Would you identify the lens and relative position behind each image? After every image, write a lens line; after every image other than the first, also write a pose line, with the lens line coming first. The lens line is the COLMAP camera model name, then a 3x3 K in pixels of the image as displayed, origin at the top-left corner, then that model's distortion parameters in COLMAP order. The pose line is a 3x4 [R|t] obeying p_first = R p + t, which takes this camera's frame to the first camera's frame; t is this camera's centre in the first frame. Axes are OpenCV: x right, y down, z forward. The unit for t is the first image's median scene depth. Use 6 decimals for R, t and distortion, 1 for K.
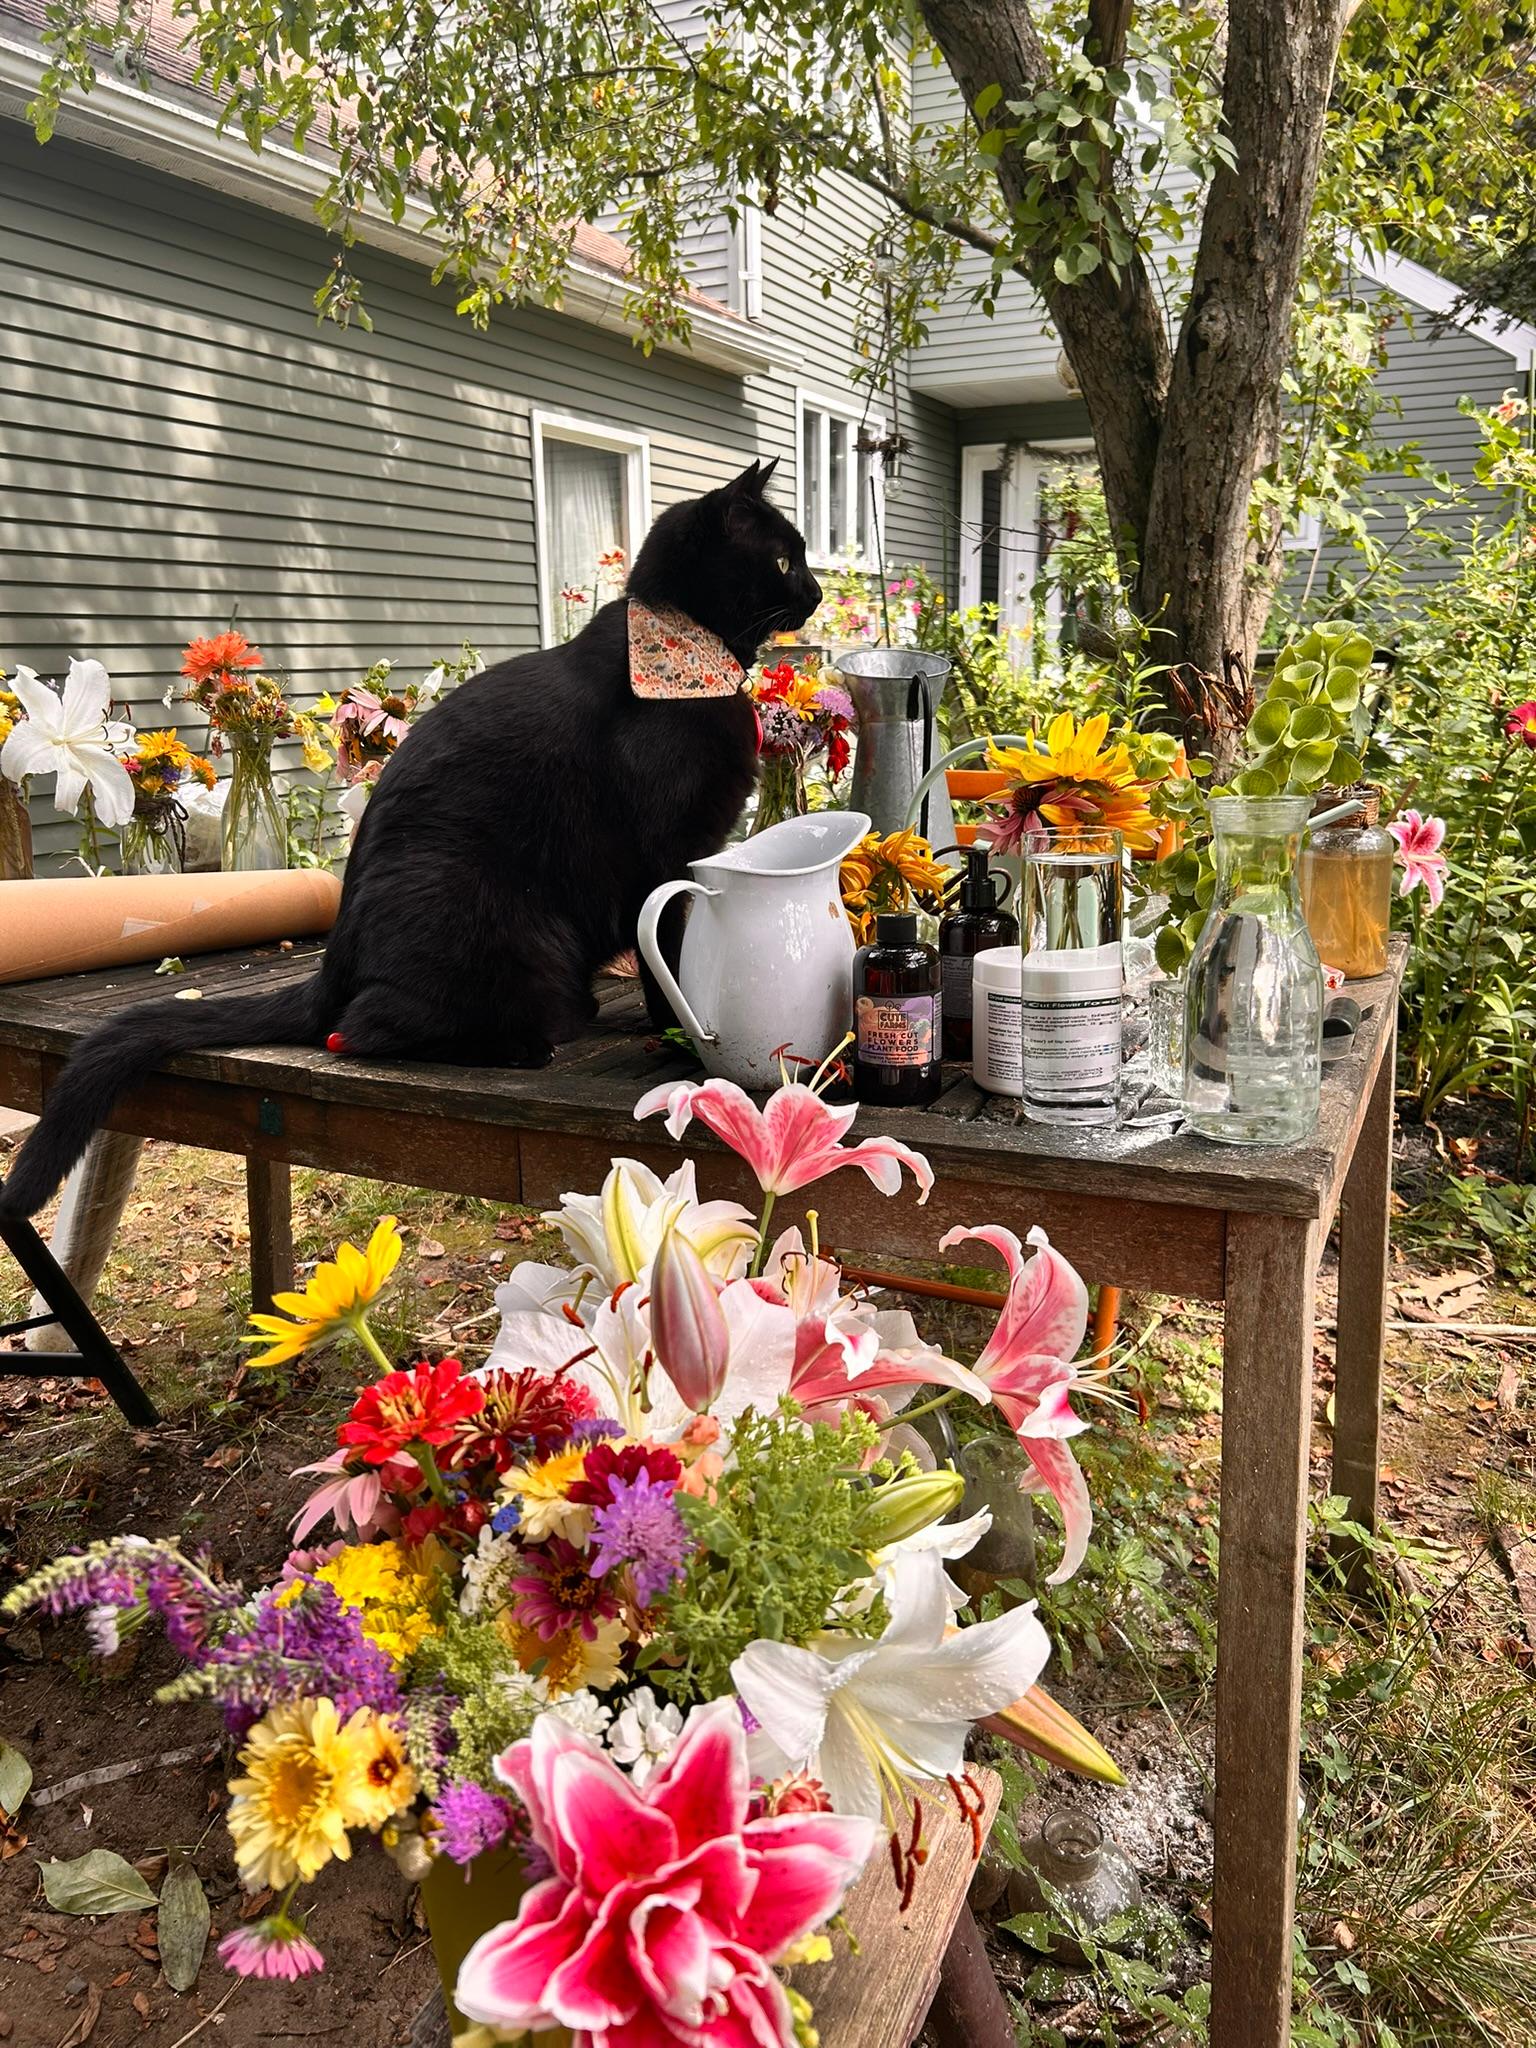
lens RADIAL K [[1733.3, 0, 768.0], [0, 1733.3, 1024.0], [0, 0, 1]] dist [0.076350, -0.000831]
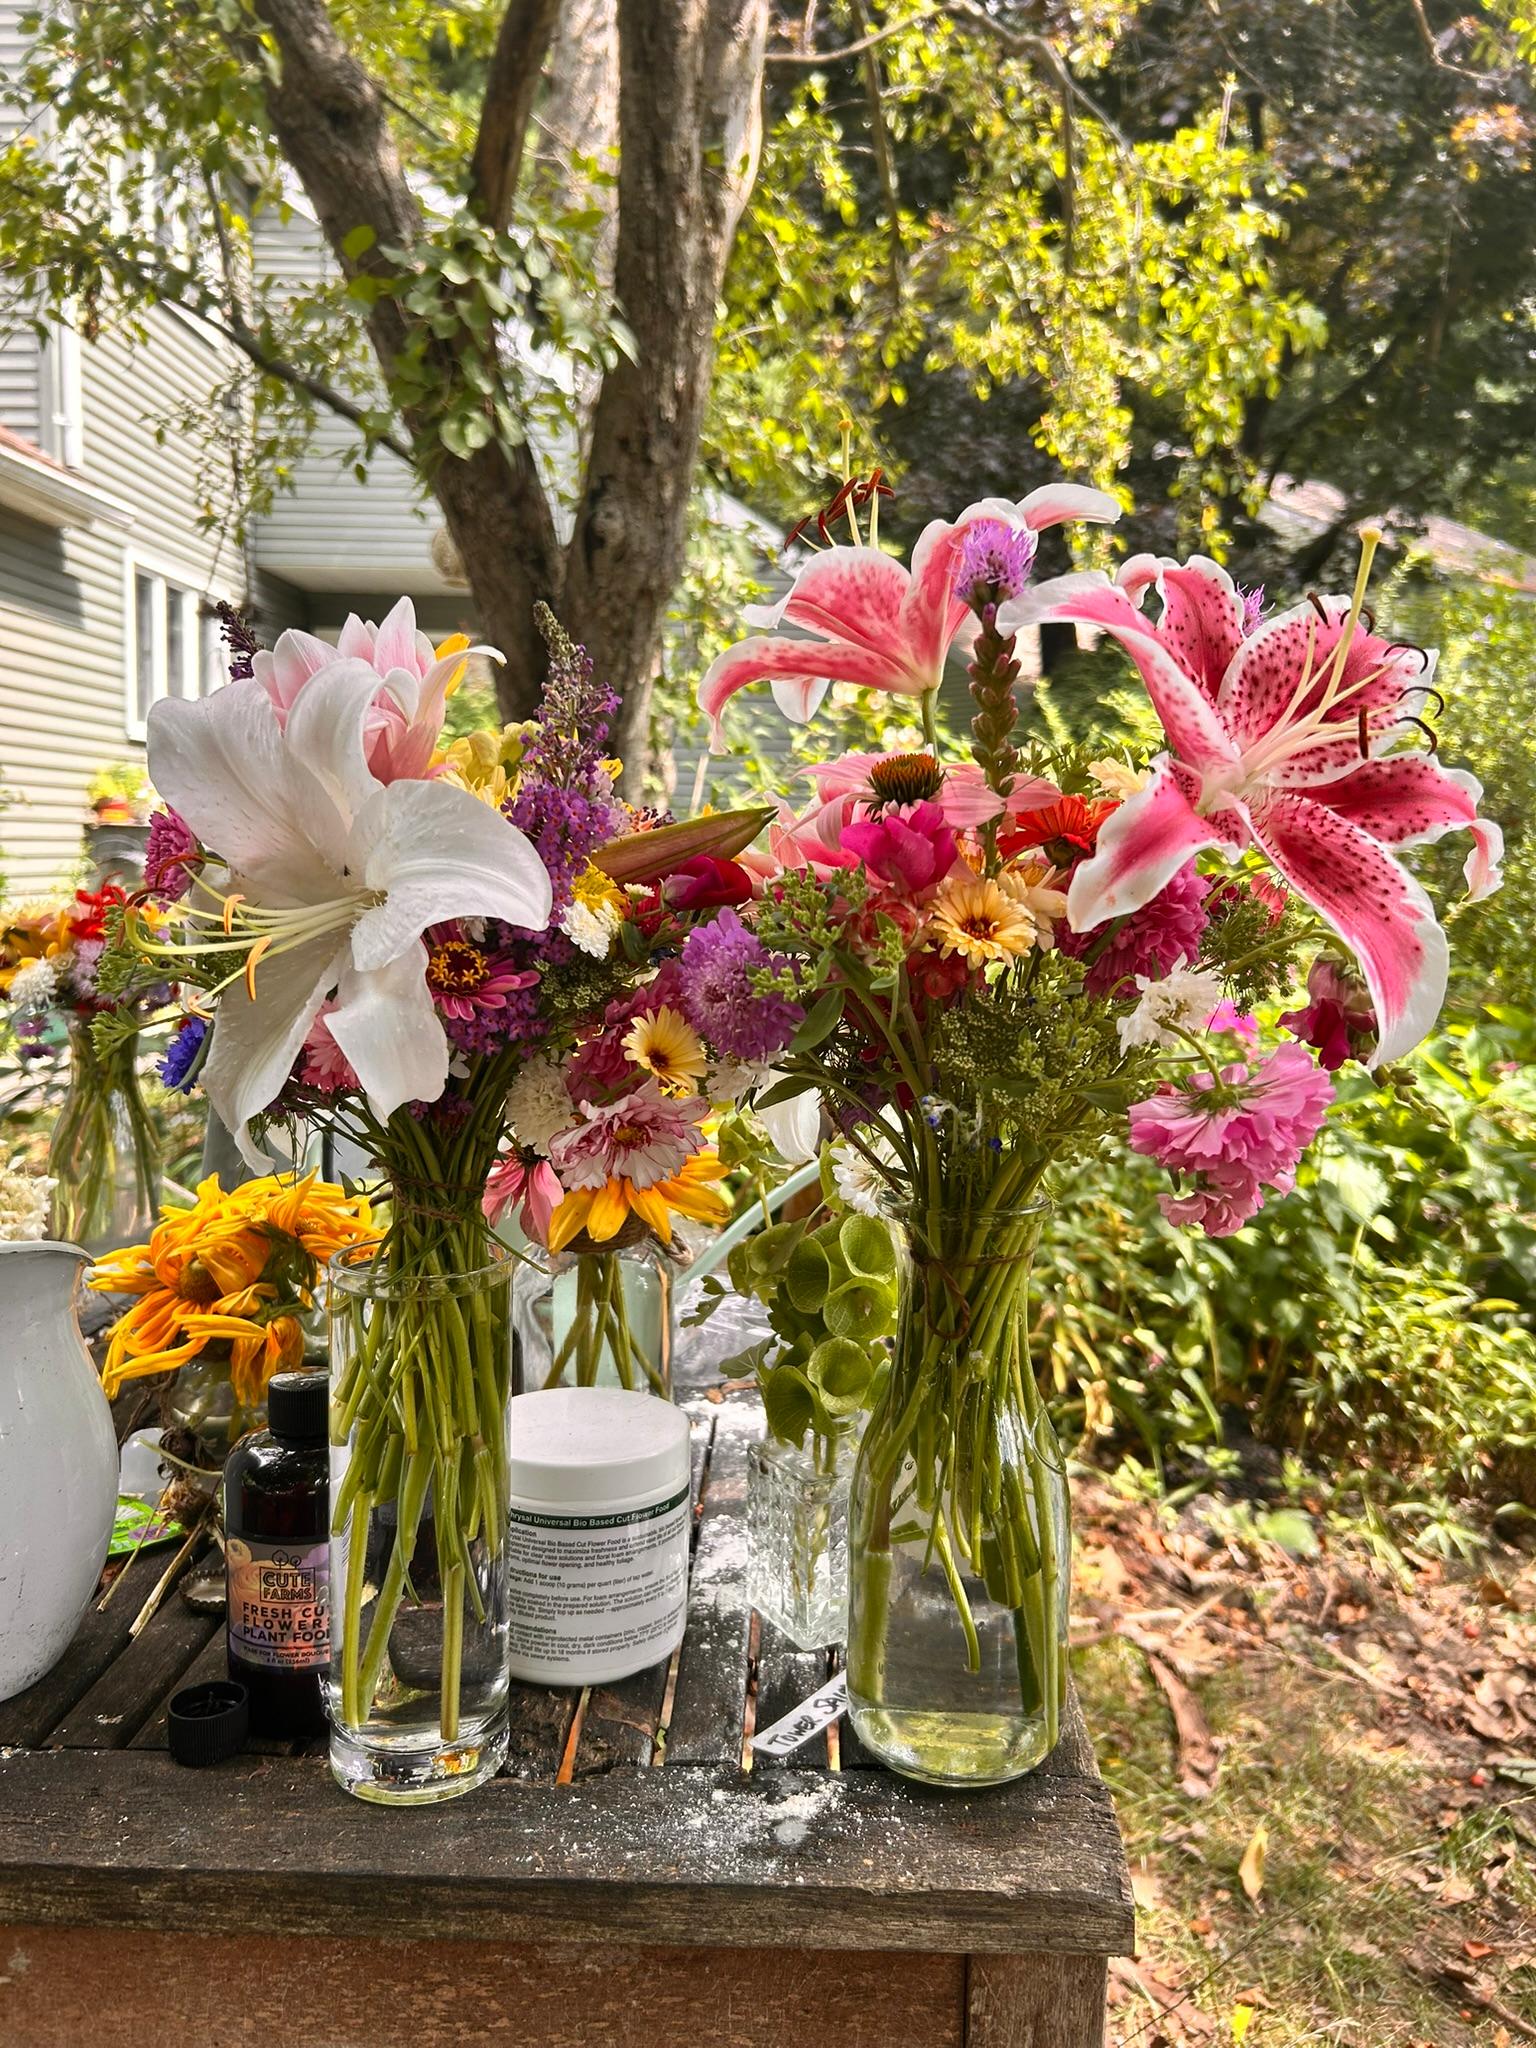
lens RADIAL K [[1733.3, 0, 768.0], [0, 1733.3, 1024.0], [0, 0, 1]] dist [0.076350, -0.000831]
pose [[0.932992, 0.007516, 0.359820, 0.001165], [0.031171, 0.994337, -0.101594, -0.030620], [-0.358546, 0.106002, 0.927474, 0.117784]]
